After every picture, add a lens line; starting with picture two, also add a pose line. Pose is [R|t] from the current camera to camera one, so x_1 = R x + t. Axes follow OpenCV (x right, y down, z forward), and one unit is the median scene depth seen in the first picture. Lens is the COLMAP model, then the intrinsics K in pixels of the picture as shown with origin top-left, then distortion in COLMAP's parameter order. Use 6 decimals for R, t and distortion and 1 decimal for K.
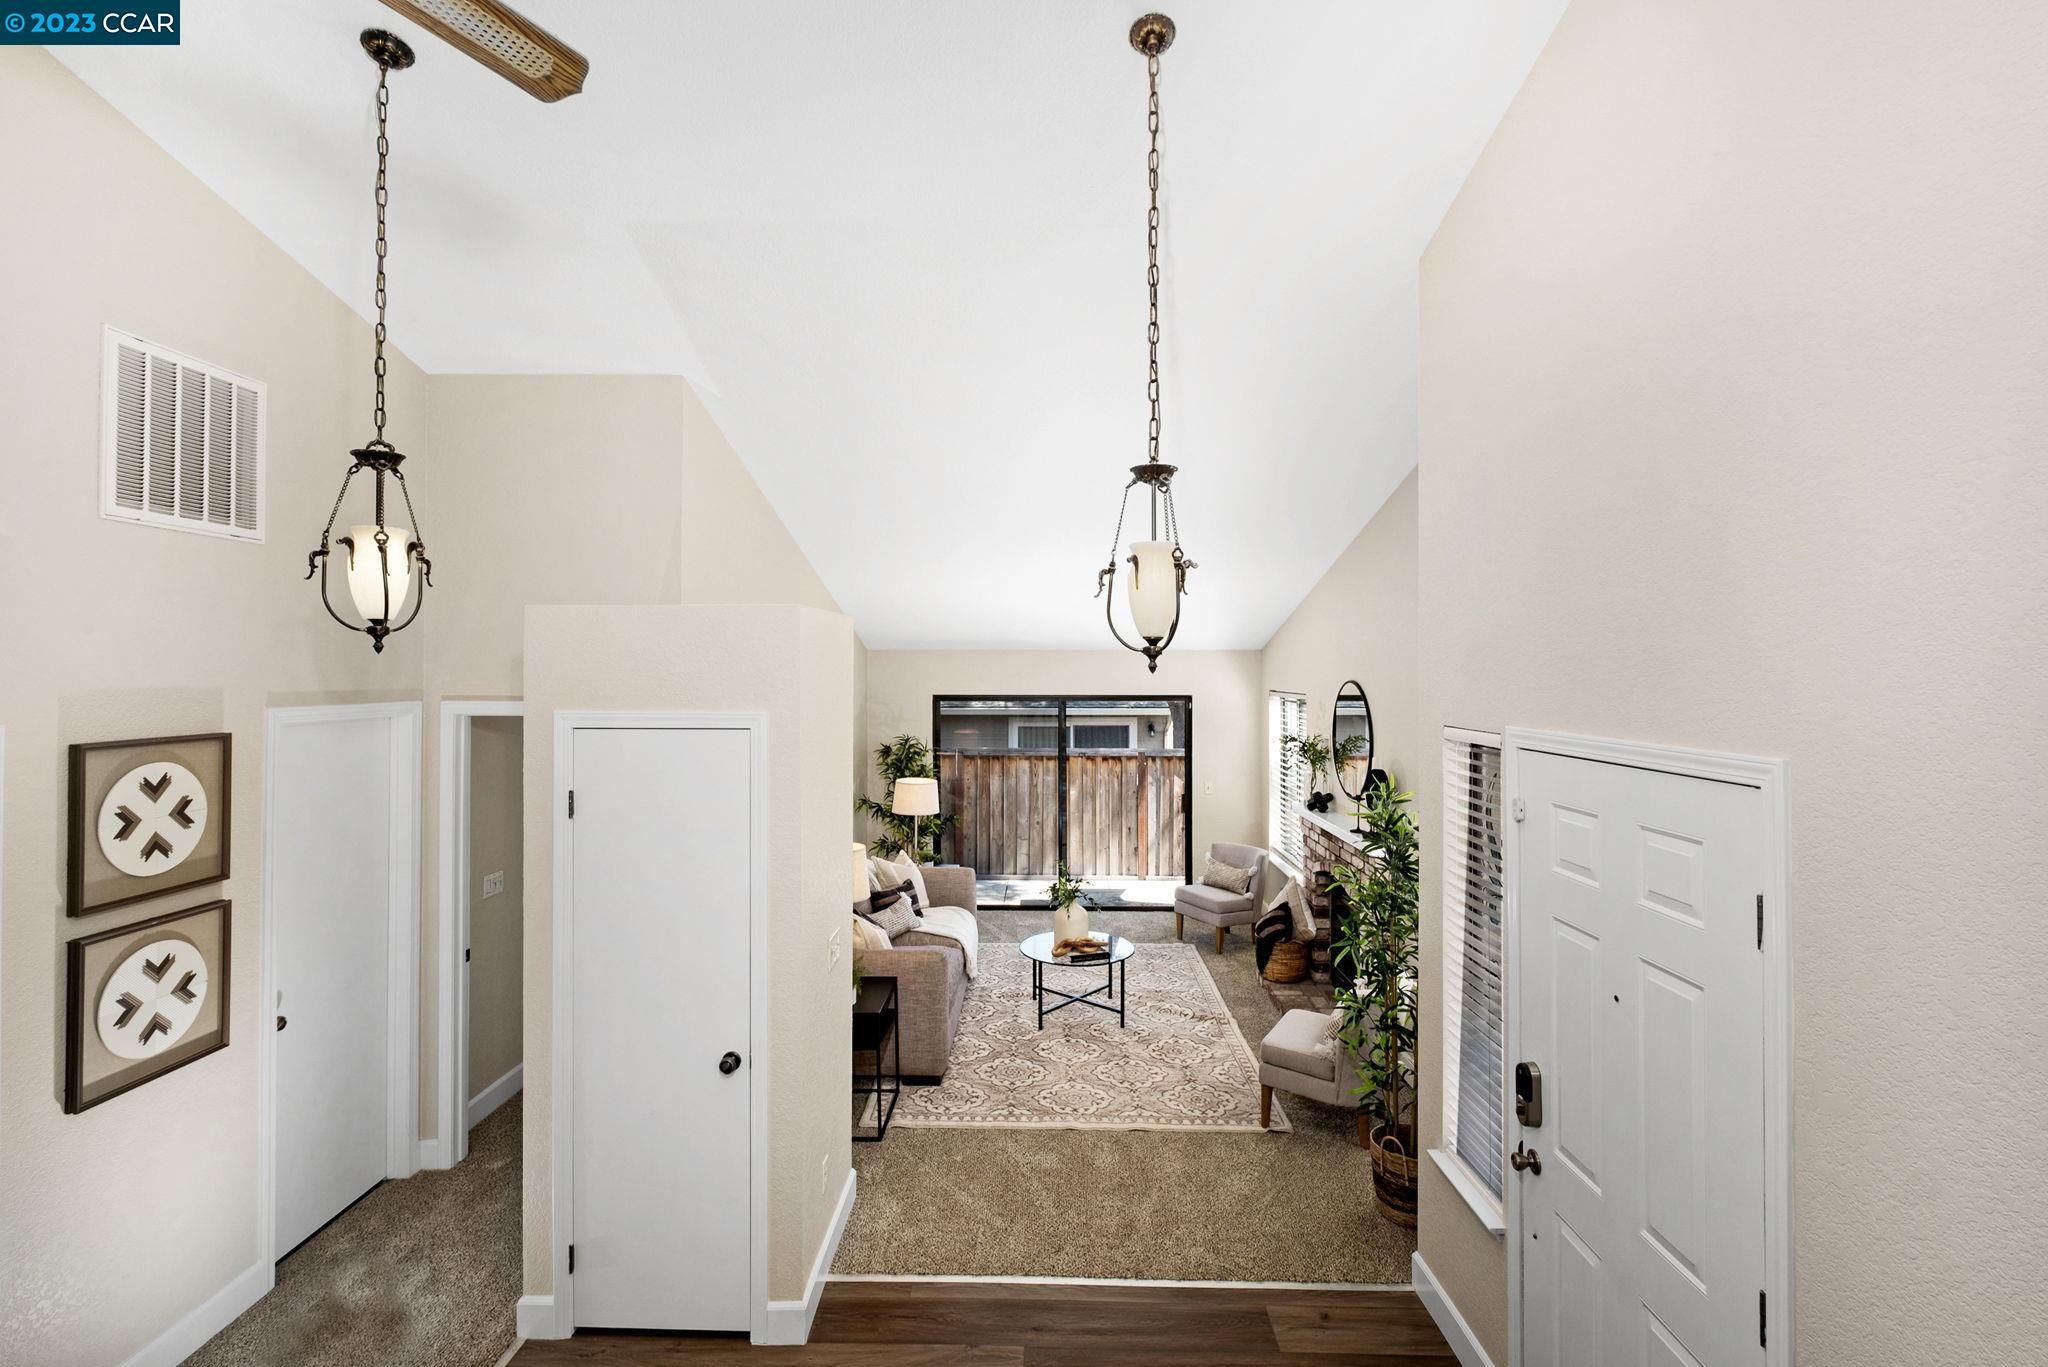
lens RADIAL K [[961.6, 0, 1041.5], [0, 961.6, 667.8], [0, 0, 1]] dist [-0.002572, -0.000052]
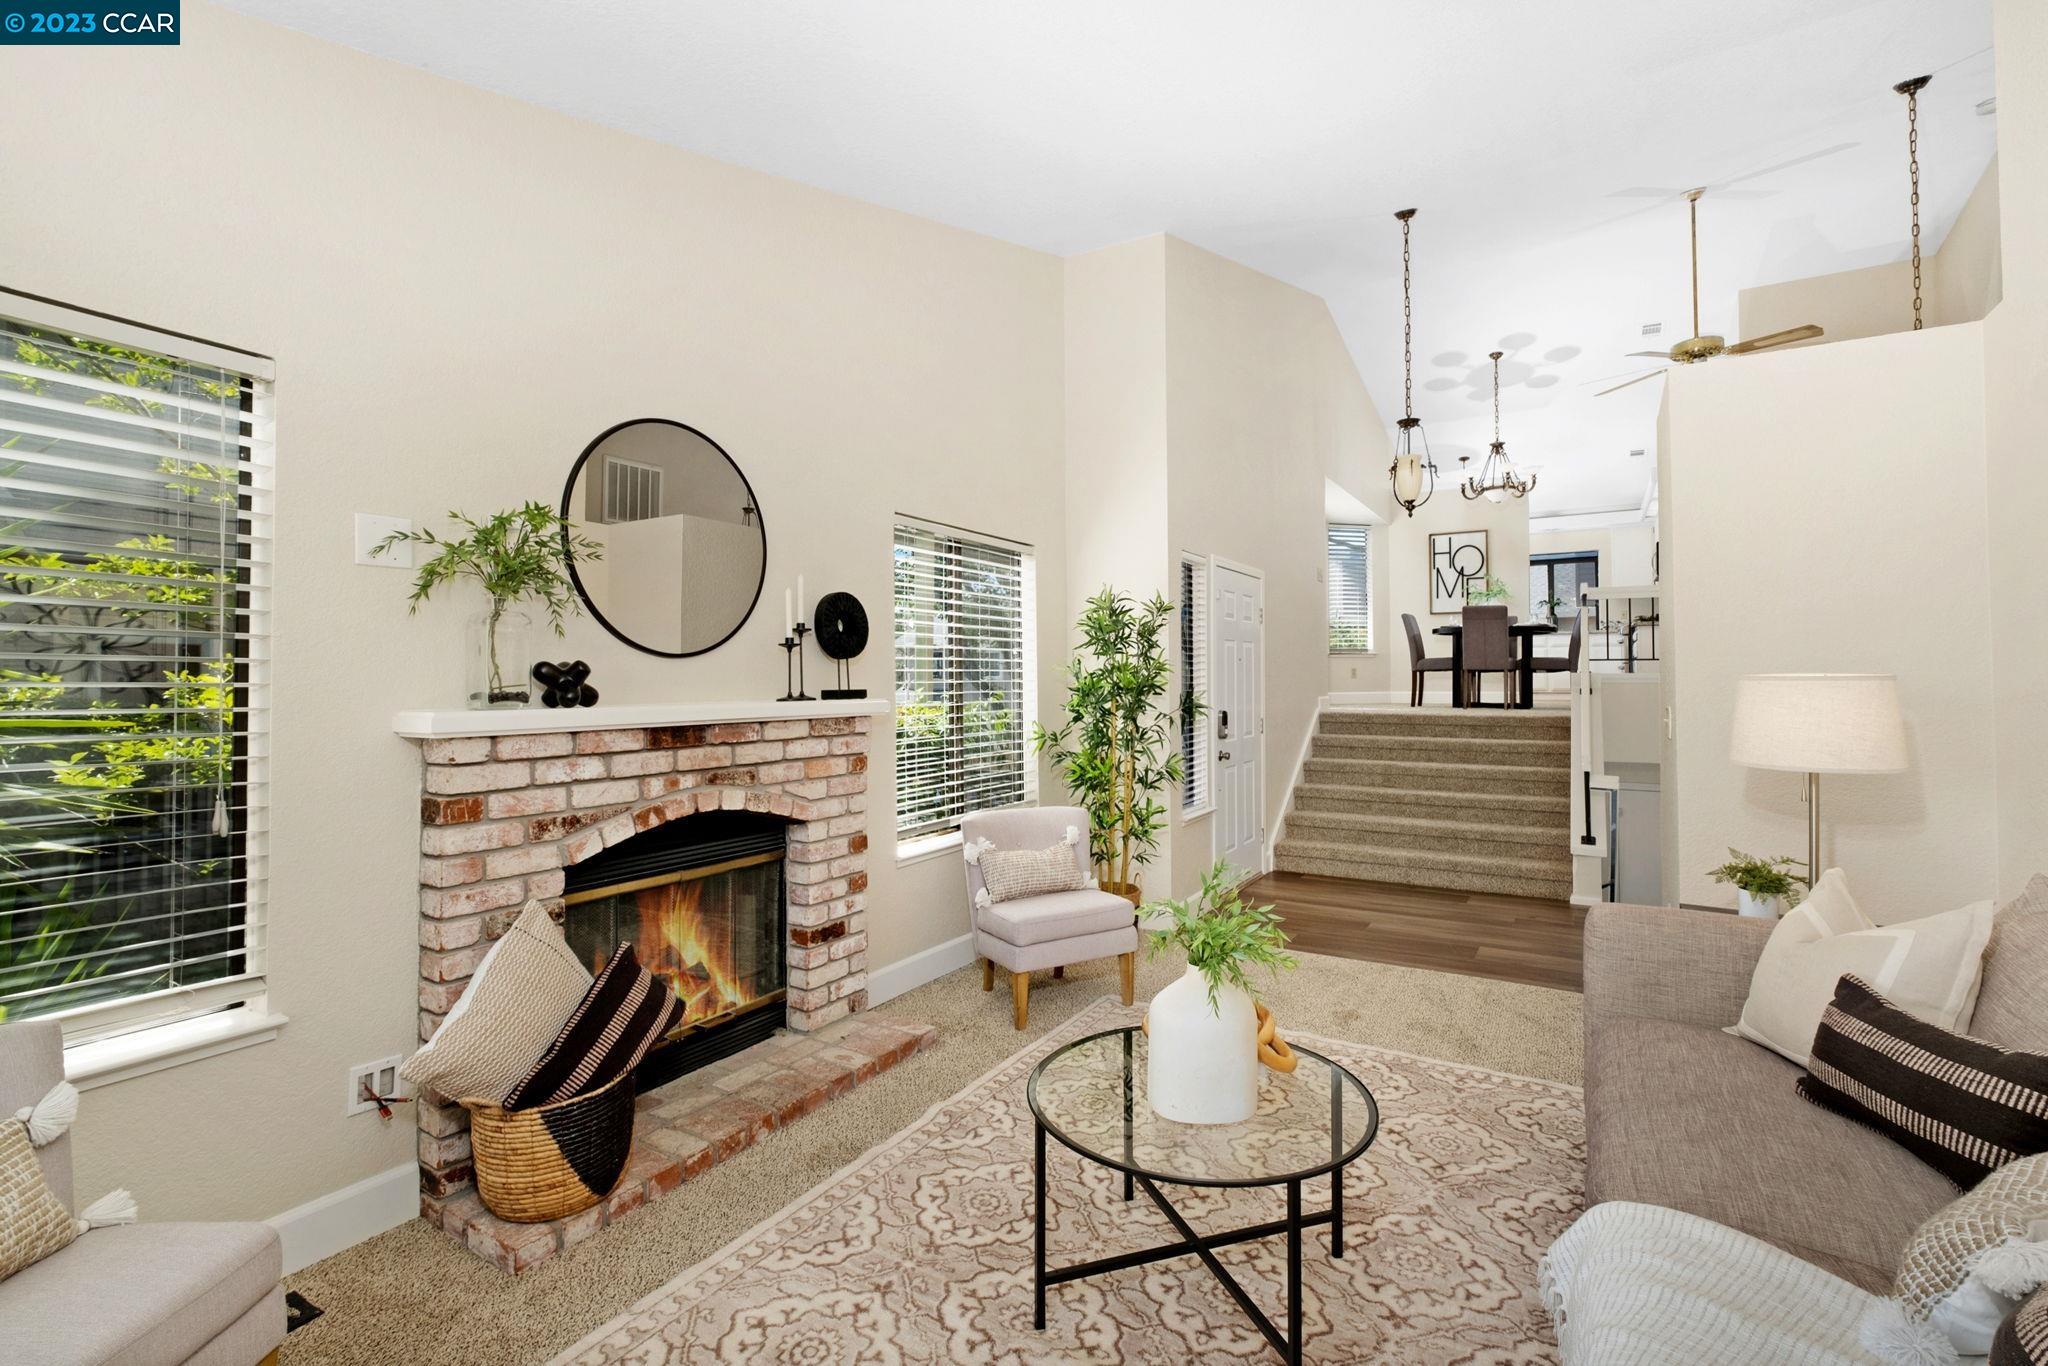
lens RADIAL K [[900.0, 0, 1031.5], [0, 900.0, 673.9], [0, 0, 1]] dist [-0.003994, 0.000003]
pose [[-0.860902, 0.003998, 0.508755, -0.068321], [-0.003009, 0.999912, -0.012949, 0.139213], [-0.508762, -0.012679, -0.860814, 1.216093]]
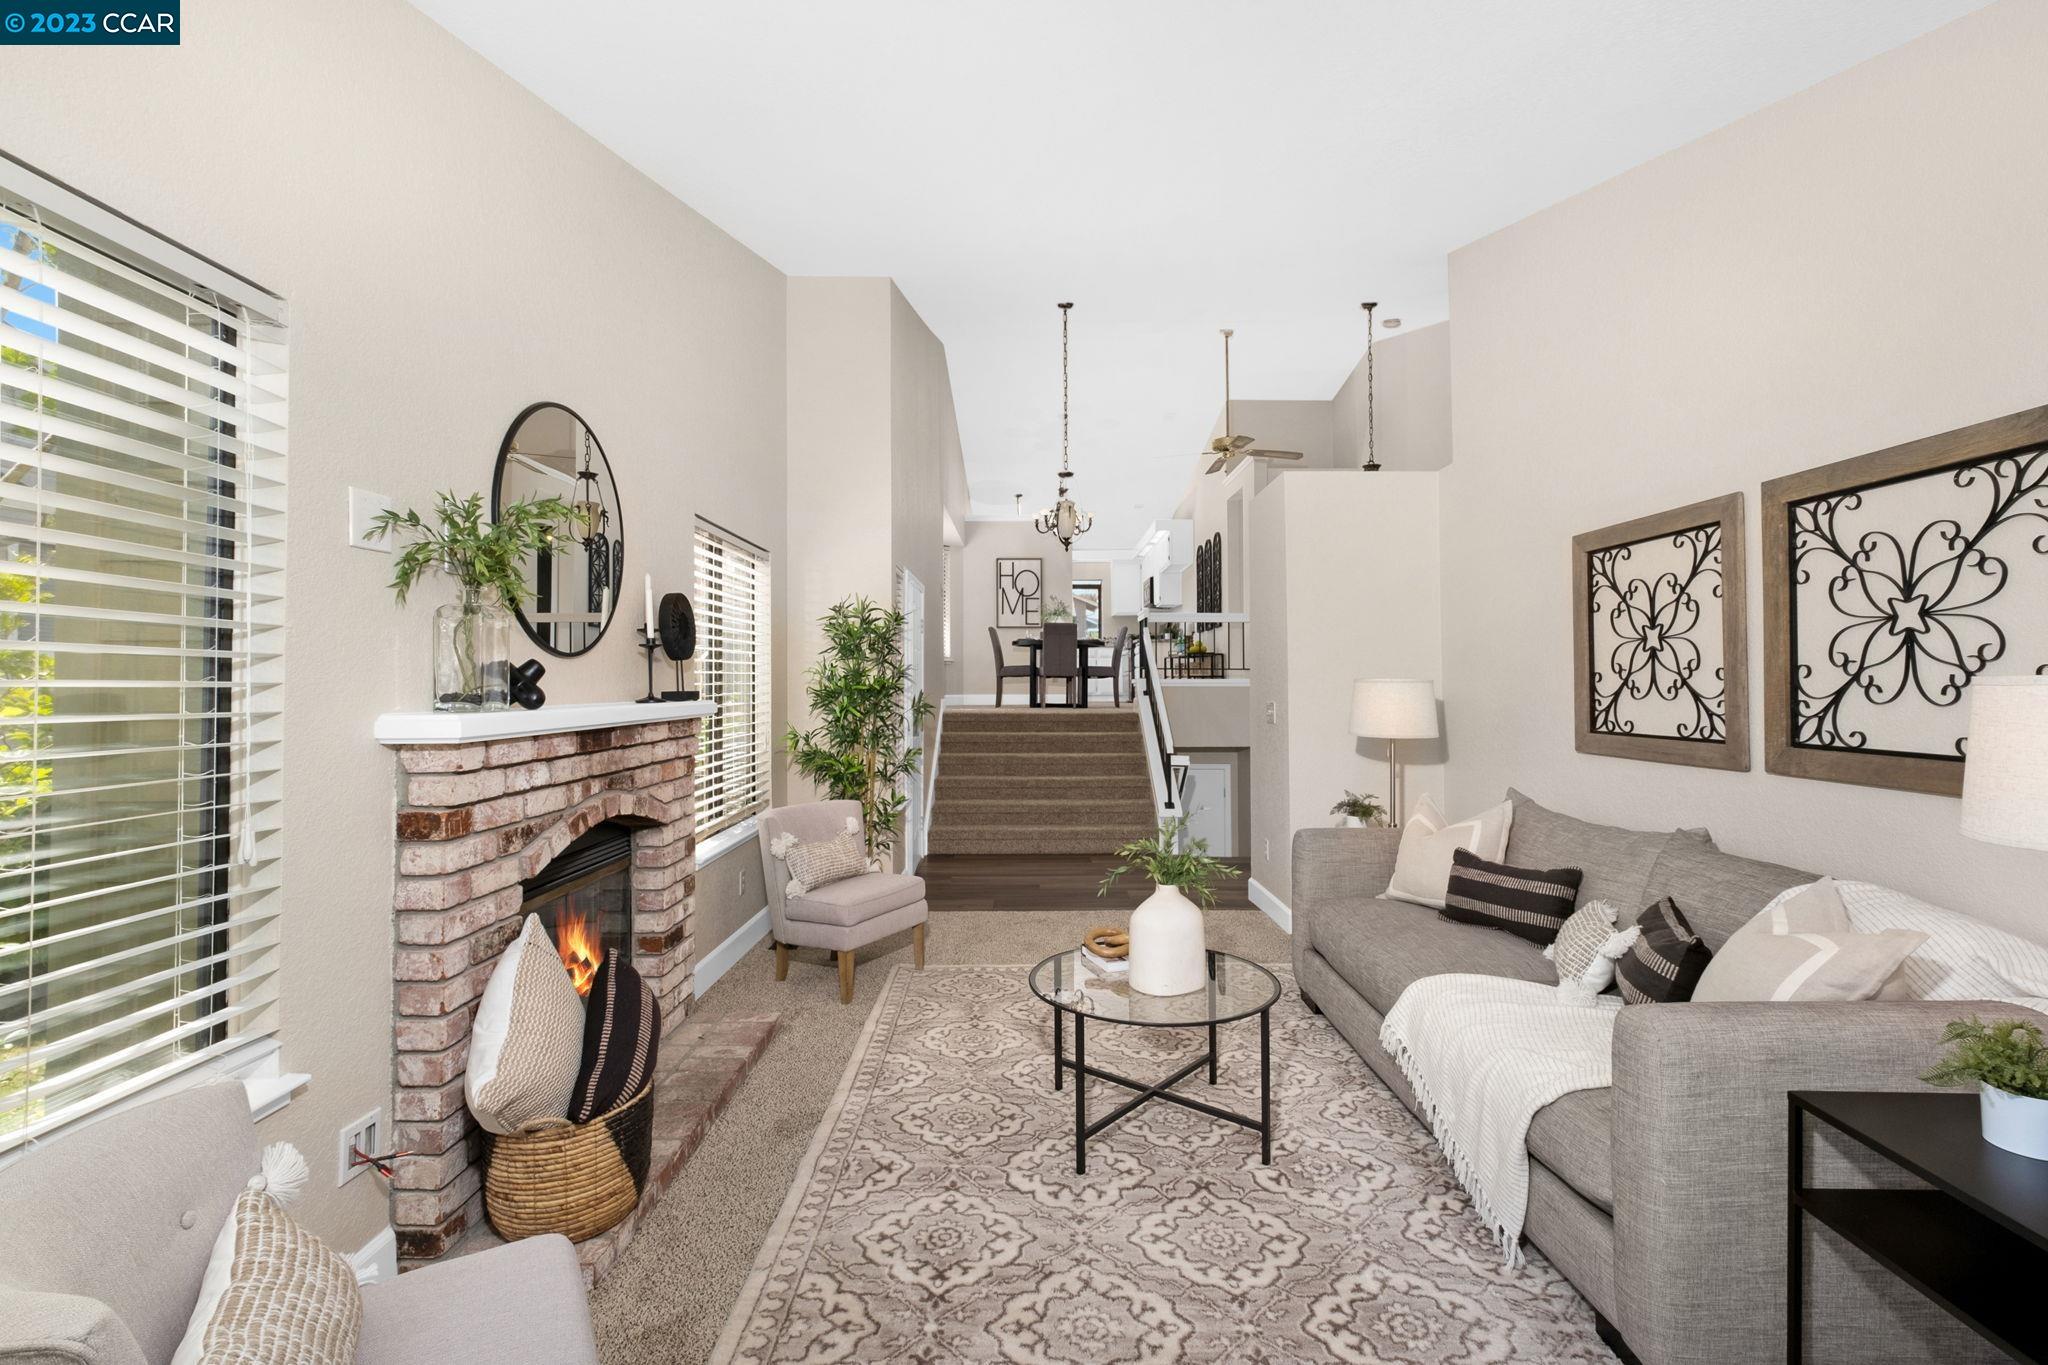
lens RADIAL K [[900.0, 0, 1031.5], [0, 900.0, 673.4], [0, 0, 1]] dist [-0.003994, 0.000003]
pose [[-0.999972, 0.000380, -0.007412, 0.091989], [0.000530, 0.999796, -0.020179, 0.142049], [0.007403, -0.020183, -0.999769, 1.340097]]
